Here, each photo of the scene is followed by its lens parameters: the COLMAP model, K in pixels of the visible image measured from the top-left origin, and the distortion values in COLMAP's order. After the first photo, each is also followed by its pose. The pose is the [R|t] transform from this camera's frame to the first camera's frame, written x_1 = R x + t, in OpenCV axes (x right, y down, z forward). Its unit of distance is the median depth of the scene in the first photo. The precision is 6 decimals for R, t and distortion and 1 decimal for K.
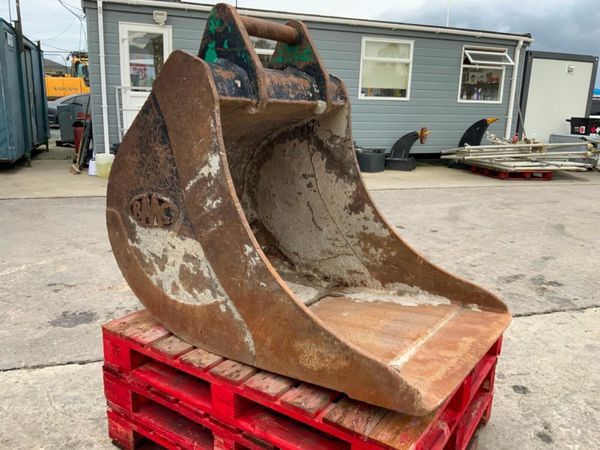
lens RADIAL K [[498.5, 0, 300.0], [0, 498.5, 225.0], [0, 0, 1]] dist [0.088054, -0.154349]
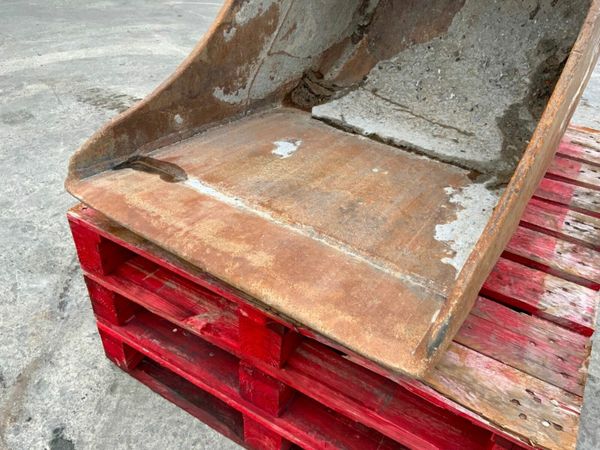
lens RADIAL K [[496.9, 0, 300.0], [0, 496.9, 225.0], [0, 0, 1]] dist [0.087194, -0.157365]
pose [[0.048920, 0.572439, -0.818486, 0.538775], [-0.279848, 0.794501, 0.538938, -0.063772], [0.958797, 0.202687, 0.199063, 0.681794]]
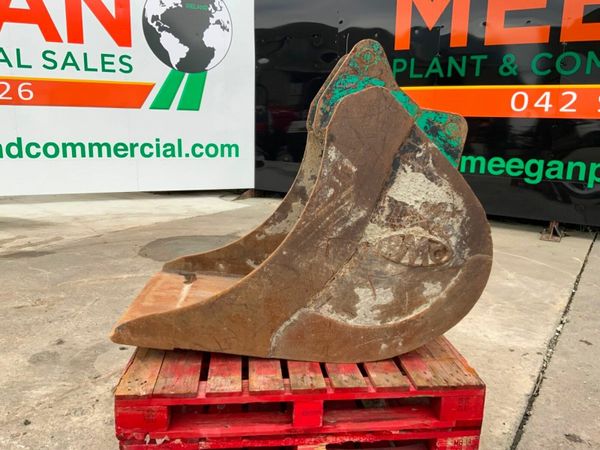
lens RADIAL K [[496.9, 0, 300.0], [0, 496.9, 225.0], [0, 0, 1]] dist [0.087194, -0.157365]
pose [[-0.764221, 0.087661, -0.638969, 0.609918], [-0.195305, 0.912749, 0.358810, -0.355730], [0.614672, 0.399004, -0.680422, 1.480893]]
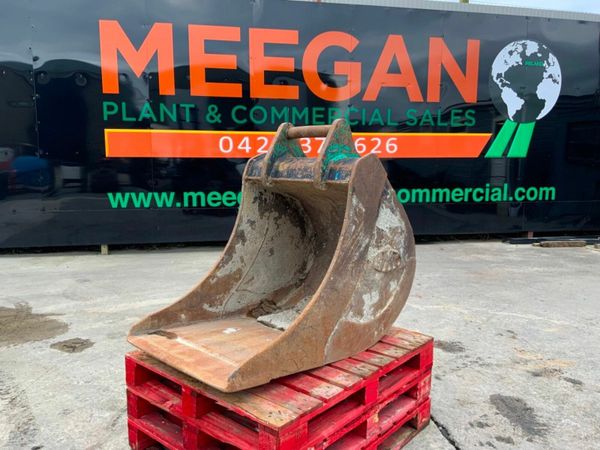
lens RADIAL K [[498.5, 0, 300.0], [0, 498.5, 225.0], [0, 0, 1]] dist [0.088054, -0.154349]
pose [[-0.120782, 0.104527, -0.987160, 1.133890], [-0.239005, 0.962125, 0.131119, -0.254475], [0.963477, 0.251773, -0.091225, 0.957094]]
